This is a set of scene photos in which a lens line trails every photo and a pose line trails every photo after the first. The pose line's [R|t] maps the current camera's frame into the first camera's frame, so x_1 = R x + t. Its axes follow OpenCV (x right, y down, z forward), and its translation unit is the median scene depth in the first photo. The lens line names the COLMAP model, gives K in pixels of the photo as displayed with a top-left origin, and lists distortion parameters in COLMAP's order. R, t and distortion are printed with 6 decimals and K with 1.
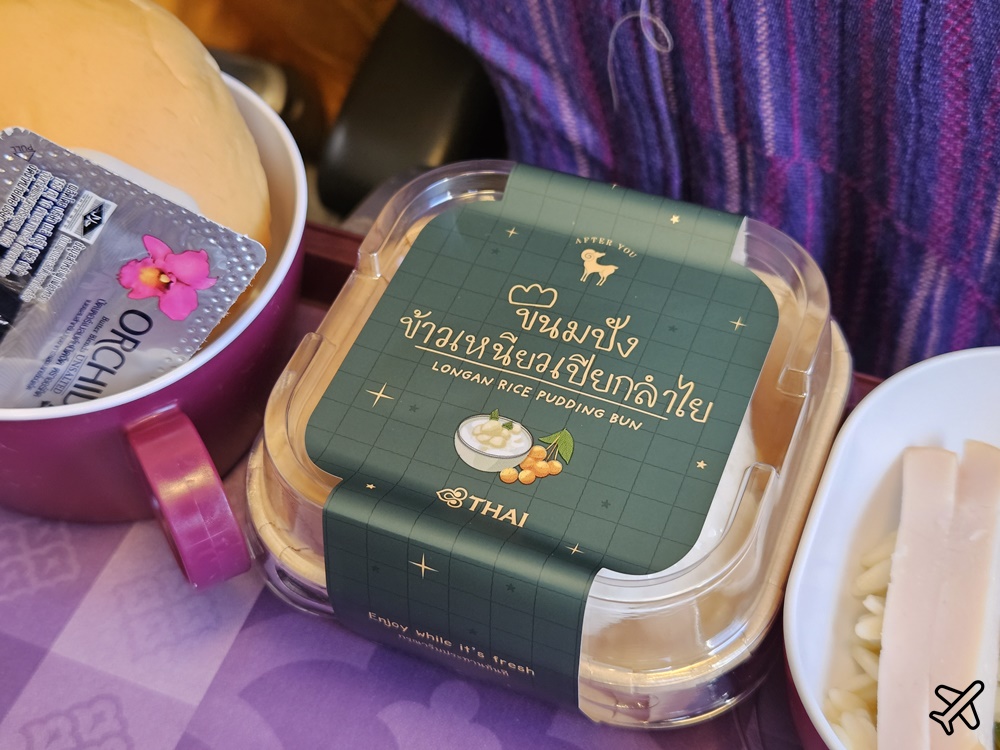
lens RADIAL K [[1420.5, 0, 500.0], [0, 1420.5, 375.0], [0, 0, 1]] dist [0.015693, 0.127428]
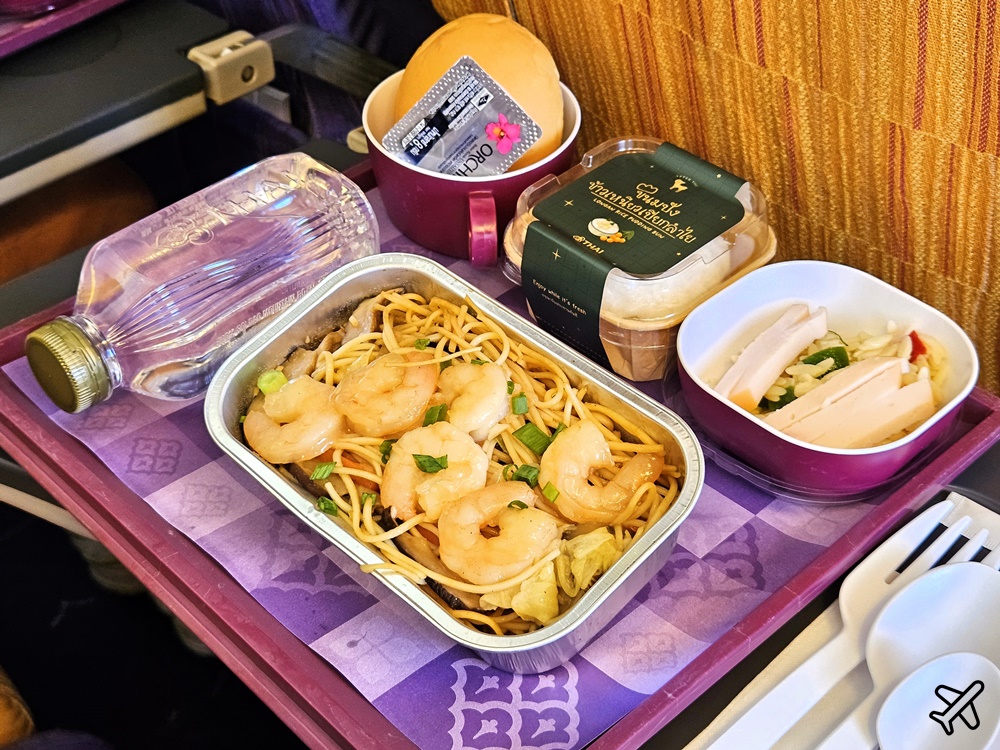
lens RADIAL K [[1420.5, 0, 500.0], [0, 1420.5, 375.0], [0, 0, 1]] dist [0.015693, 0.127428]
pose [[0.912070, 0.288265, -0.291601, 0.608180], [-0.328502, 0.939308, -0.098929, 0.576542], [0.245385, 0.186021, 0.951411, -1.292226]]
